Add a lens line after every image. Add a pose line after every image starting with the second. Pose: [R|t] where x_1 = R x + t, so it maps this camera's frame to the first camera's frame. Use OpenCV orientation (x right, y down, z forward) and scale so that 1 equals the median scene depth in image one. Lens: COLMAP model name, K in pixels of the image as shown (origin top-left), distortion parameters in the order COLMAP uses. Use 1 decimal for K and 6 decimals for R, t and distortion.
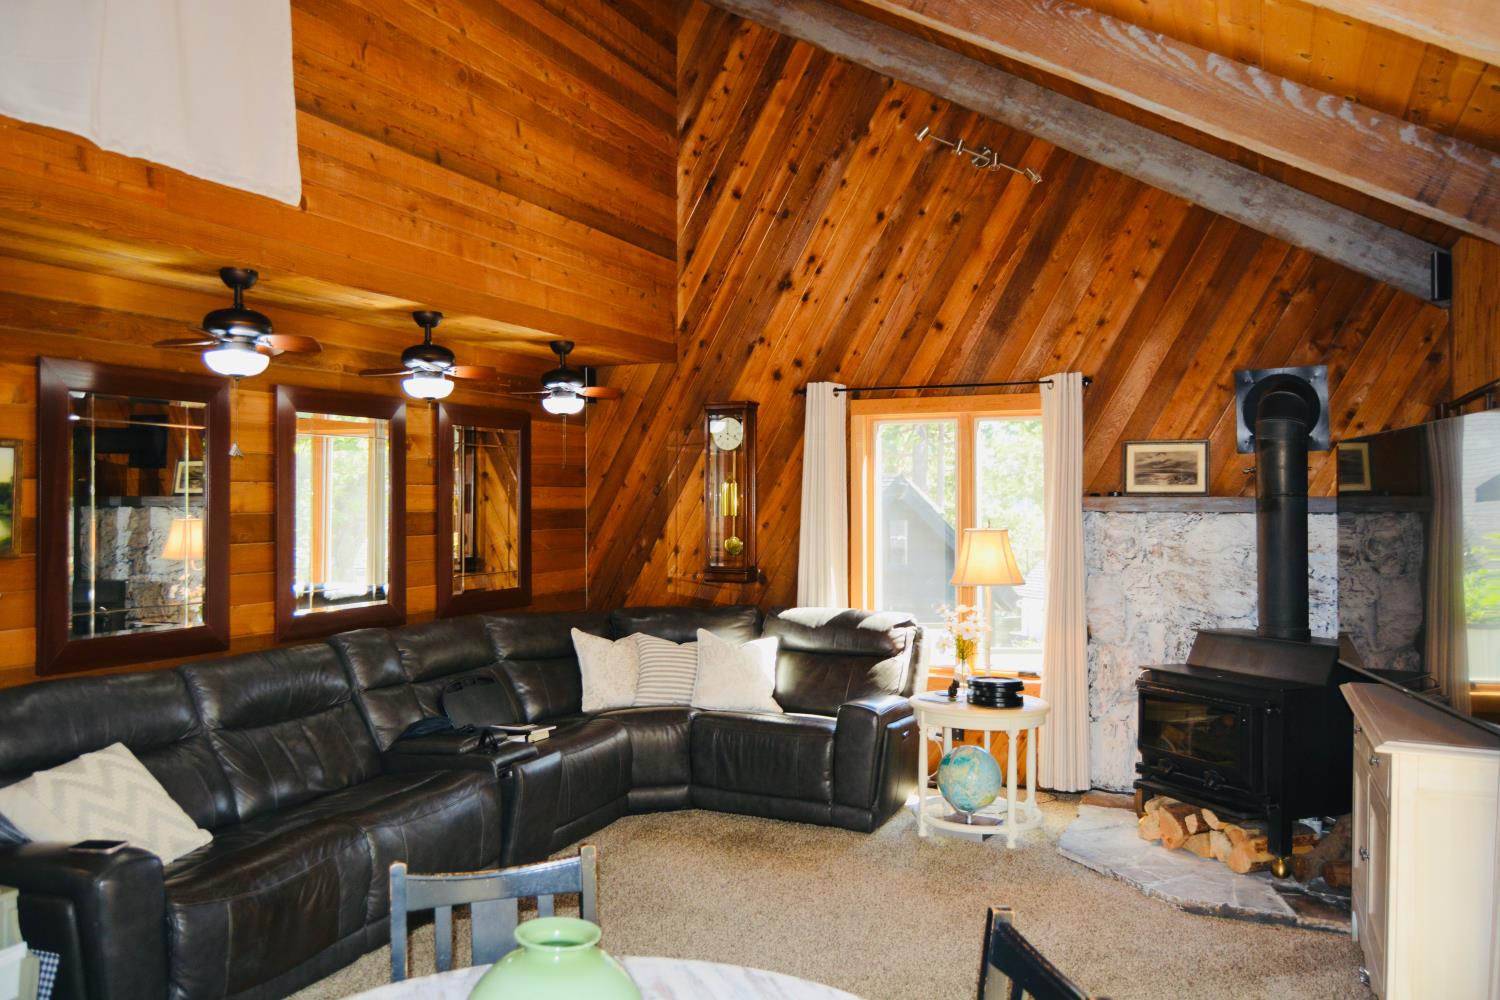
lens RADIAL K [[1166.4, 0, 745.9], [0, 1166.4, 499.8], [0, 0, 1]] dist [-0.015907, 0.007427]
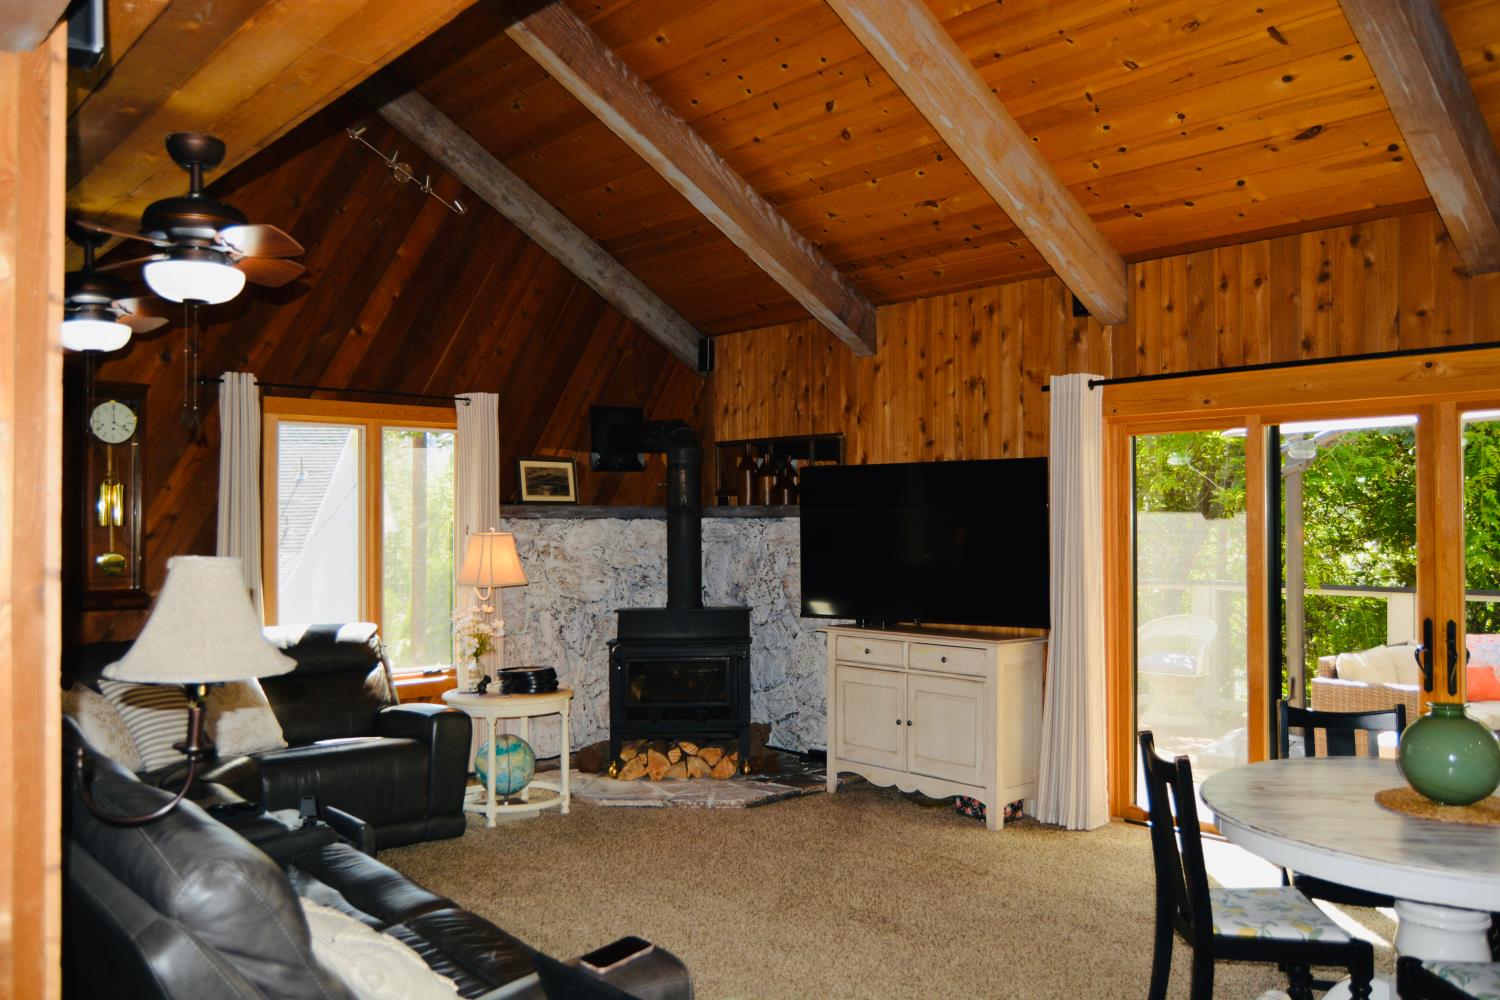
lens RADIAL K [[1166.4, 0, 746.4], [0, 1166.4, 503.5], [0, 0, 1]] dist [-0.015907, 0.007427]
pose [[0.406717, 0.009289, 0.913507, -0.633425], [-0.000066, 0.999949, -0.010139, 0.007486], [-0.913554, 0.004063, 0.406697, 0.319588]]
